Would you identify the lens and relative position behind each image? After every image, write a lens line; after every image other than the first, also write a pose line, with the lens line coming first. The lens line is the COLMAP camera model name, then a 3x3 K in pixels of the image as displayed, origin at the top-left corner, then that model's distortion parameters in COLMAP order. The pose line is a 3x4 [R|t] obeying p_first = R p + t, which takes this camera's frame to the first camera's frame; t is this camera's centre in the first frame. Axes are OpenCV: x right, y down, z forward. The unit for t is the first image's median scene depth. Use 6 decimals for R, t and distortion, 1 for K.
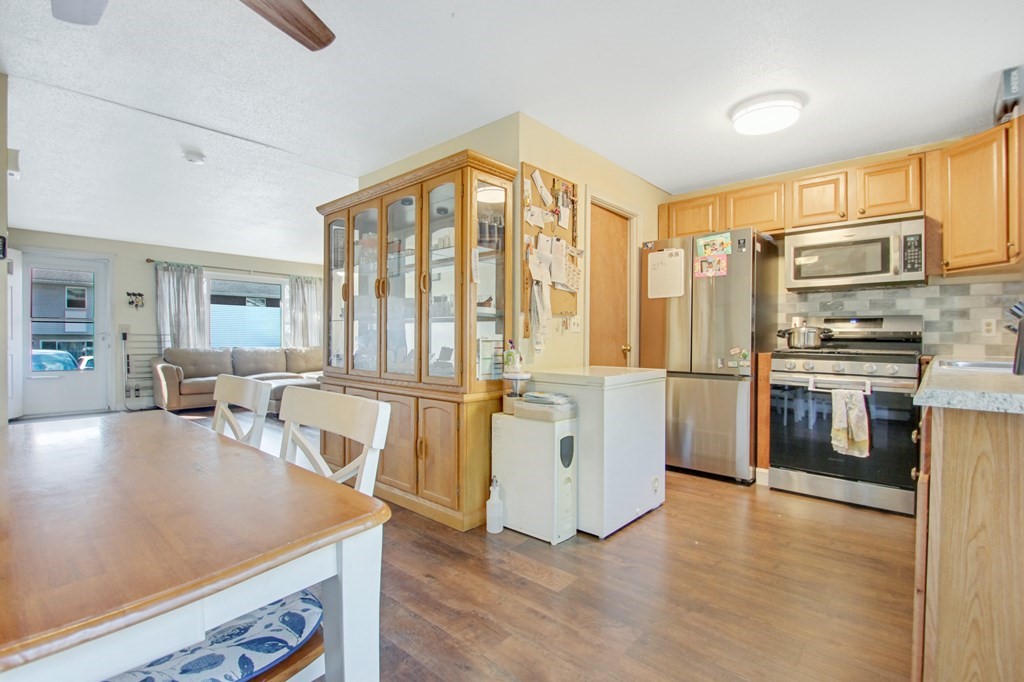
lens RADIAL K [[475.8, 0, 512.0], [0, 475.8, 341.0], [0, 0, 1]] dist [0.001560, -0.015251]
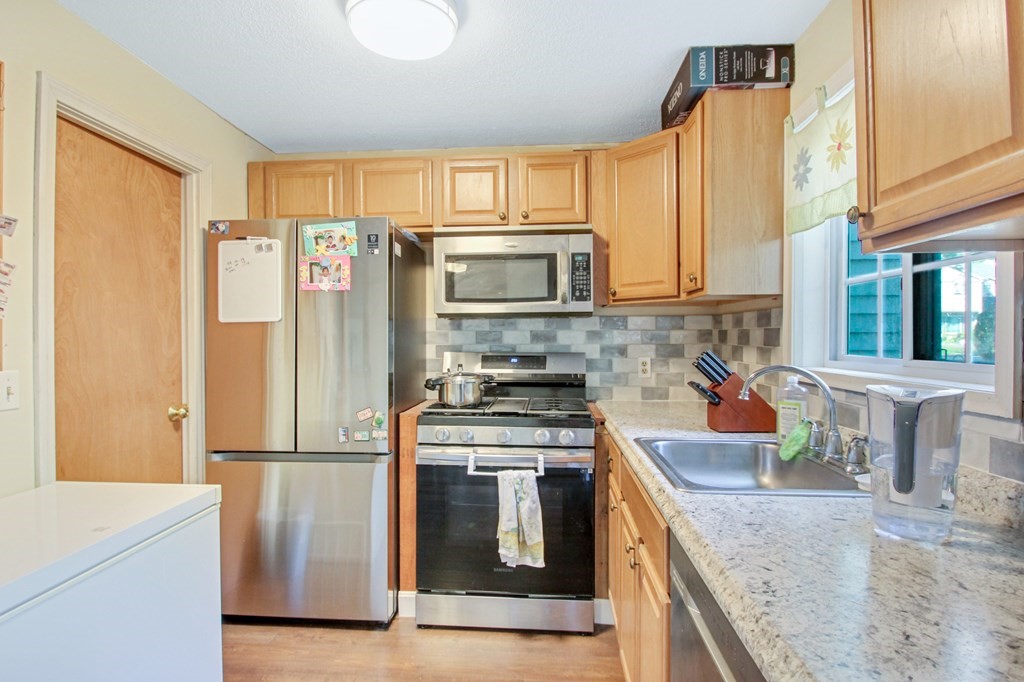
lens RADIAL K [[527.7, 0, 506.7], [0, 527.7, 339.0], [0, 0, 1]] dist [-0.000020, -0.010996]
pose [[0.789680, -0.007530, 0.613473, 0.191823], [0.010179, 0.999948, -0.000829, -0.072983], [-0.613434, 0.006900, 0.789716, 0.339237]]
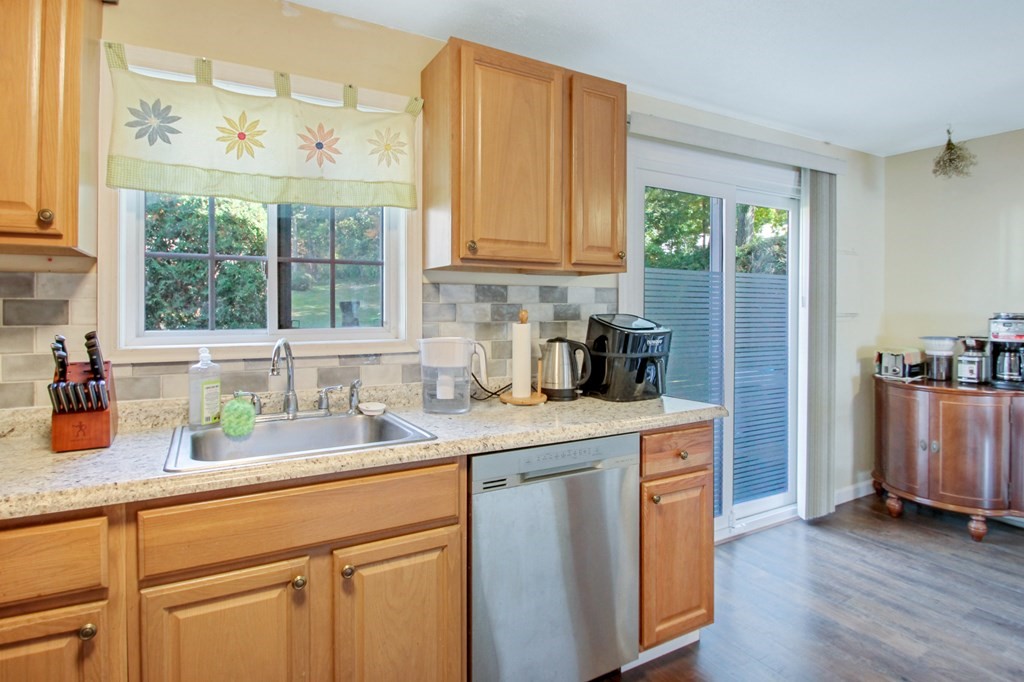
lens RADIAL K [[525.9, 0, 510.7], [0, 525.9, 311.1], [0, 0, 1]] dist [0.000397, -0.012196]
pose [[-0.945447, -0.002531, 0.325767, 0.302756], [0.000920, 0.999945, 0.010439, -0.077824], [-0.325776, 0.010169, -0.945392, 0.925950]]
